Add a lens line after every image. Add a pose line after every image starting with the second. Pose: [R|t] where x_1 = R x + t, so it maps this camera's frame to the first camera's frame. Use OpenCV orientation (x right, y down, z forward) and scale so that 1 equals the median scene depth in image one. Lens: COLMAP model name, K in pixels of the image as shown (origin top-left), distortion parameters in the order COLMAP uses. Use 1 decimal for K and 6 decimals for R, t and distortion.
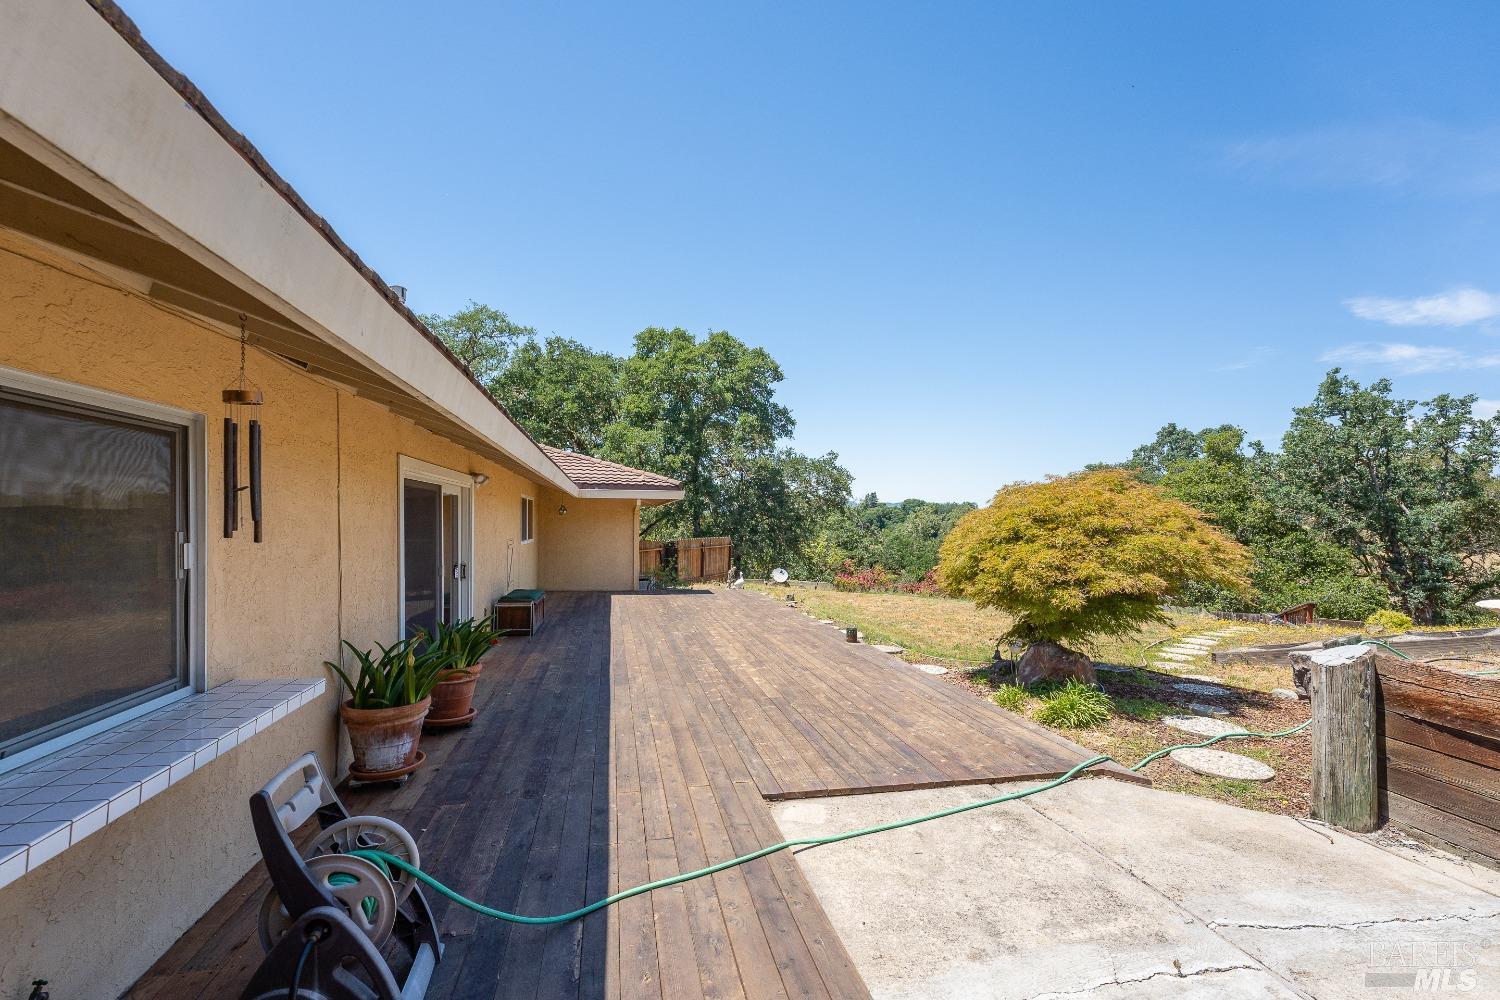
lens RADIAL K [[608.9, 0, 755.9], [0, 608.9, 516.4], [0, 0, 1]] dist [0.008122, -0.001443]
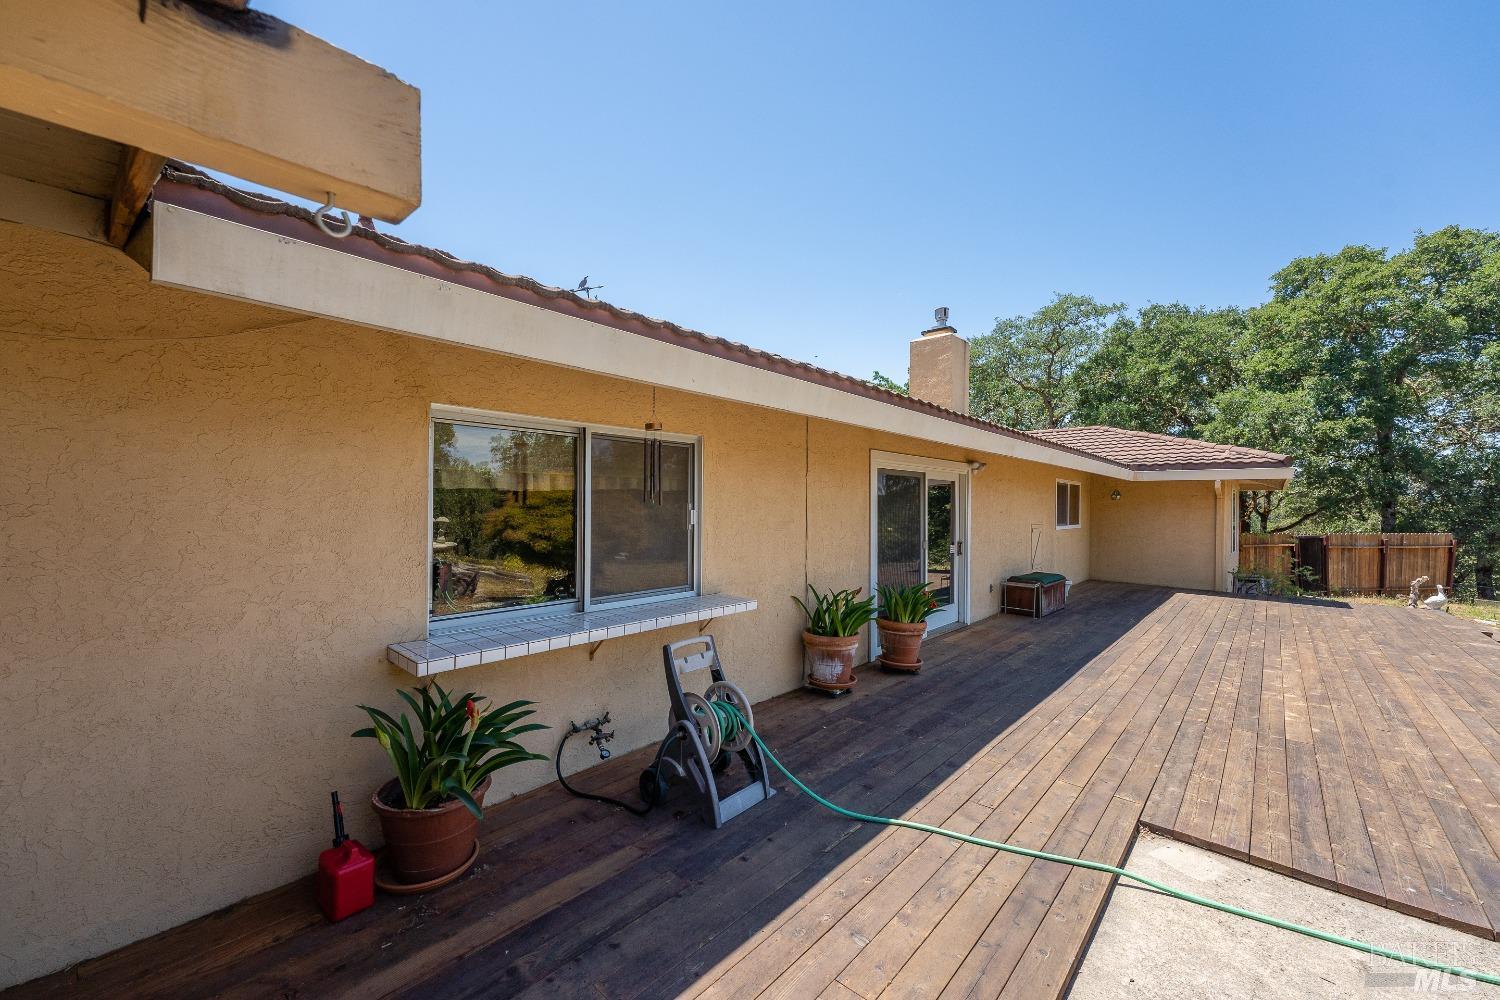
lens RADIAL K [[608.9, 0, 778.6], [0, 608.9, 500.3], [0, 0, 1]] dist [0.008122, -0.001443]
pose [[0.601029, -0.009974, -0.799165, 0.185314], [0.001990, 0.999938, -0.010983, 0.010865], [0.799225, 0.005010, 0.601011, 0.043133]]
